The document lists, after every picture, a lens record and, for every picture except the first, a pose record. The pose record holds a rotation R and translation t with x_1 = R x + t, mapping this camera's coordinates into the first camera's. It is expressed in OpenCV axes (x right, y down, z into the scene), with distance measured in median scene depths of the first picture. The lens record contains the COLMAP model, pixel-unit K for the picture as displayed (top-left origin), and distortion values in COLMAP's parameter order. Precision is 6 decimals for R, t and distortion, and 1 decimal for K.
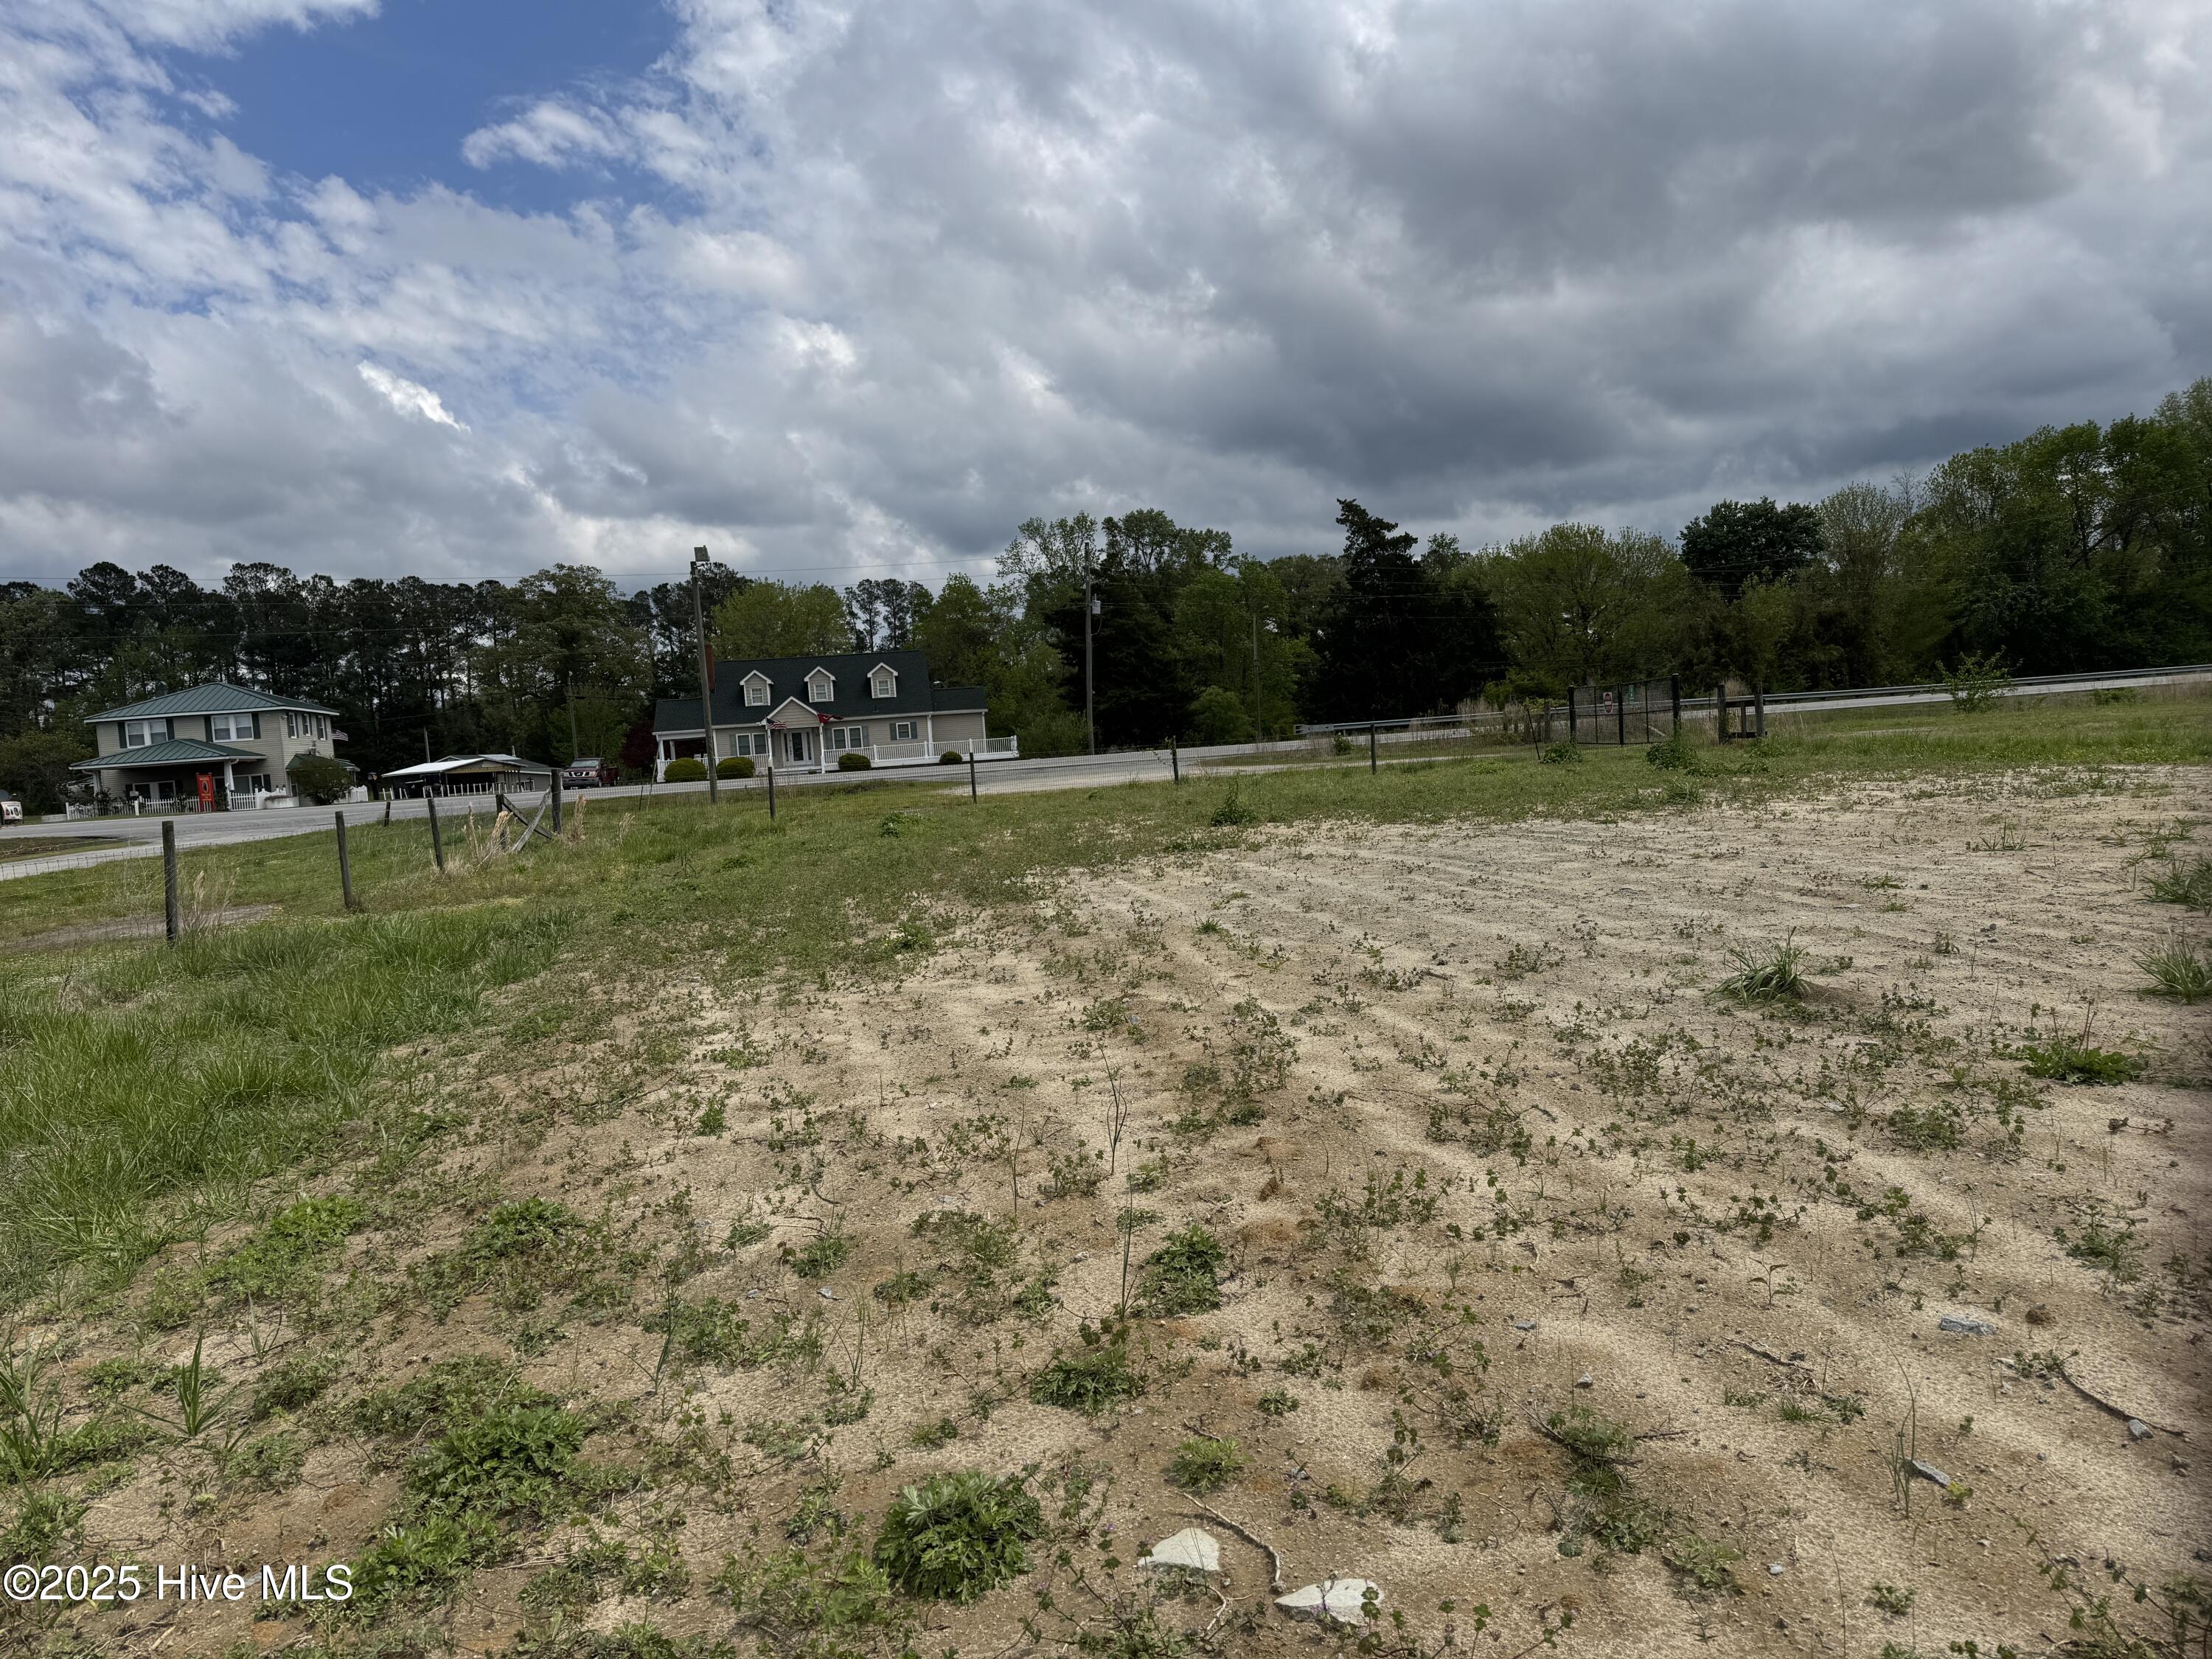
lens RADIAL K [[1550.5, 0, 1094.3], [0, 1550.5, 830.0], [0, 0, 1]] dist [0.050379, -0.056352]
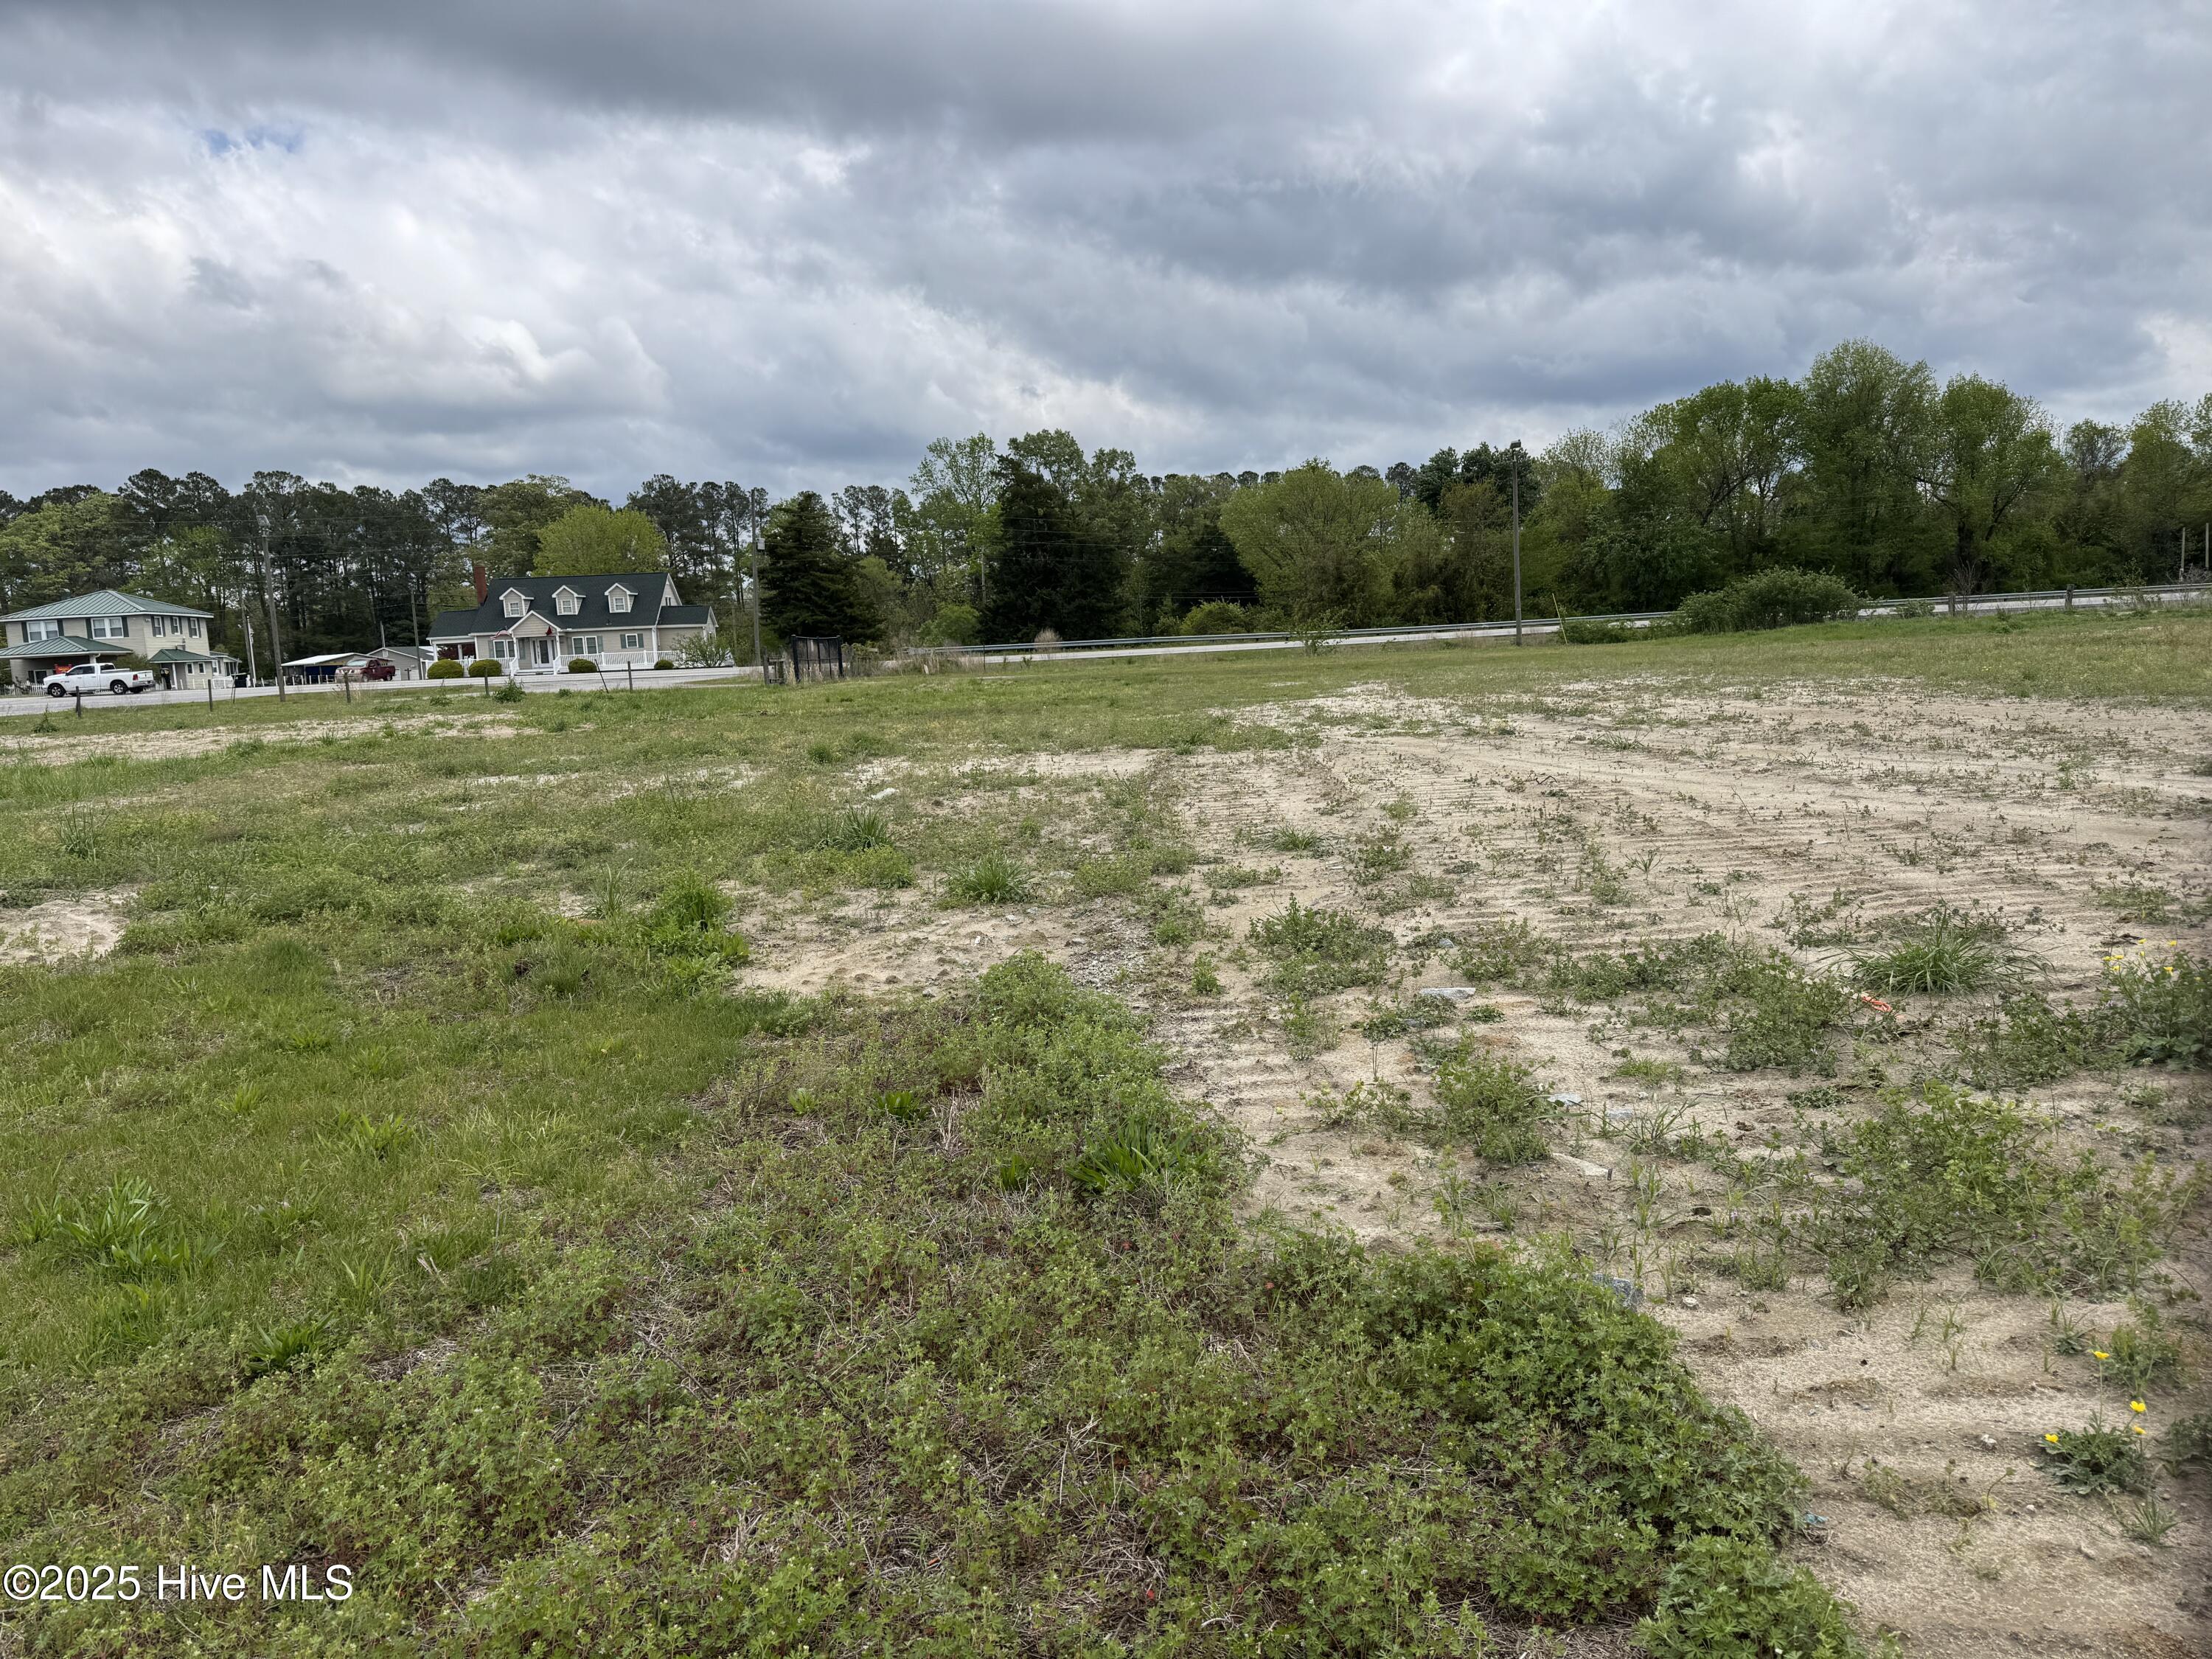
lens RADIAL K [[1550.5, 0, 1109.4], [0, 1550.5, 830.2], [0, 0, 1]] dist [0.050379, -0.056352]
pose [[0.994219, 0.035247, -0.101423, 0.383492], [-0.027832, 0.996898, 0.073618, -0.016058], [0.103703, -0.070369, 0.992116, -0.194142]]
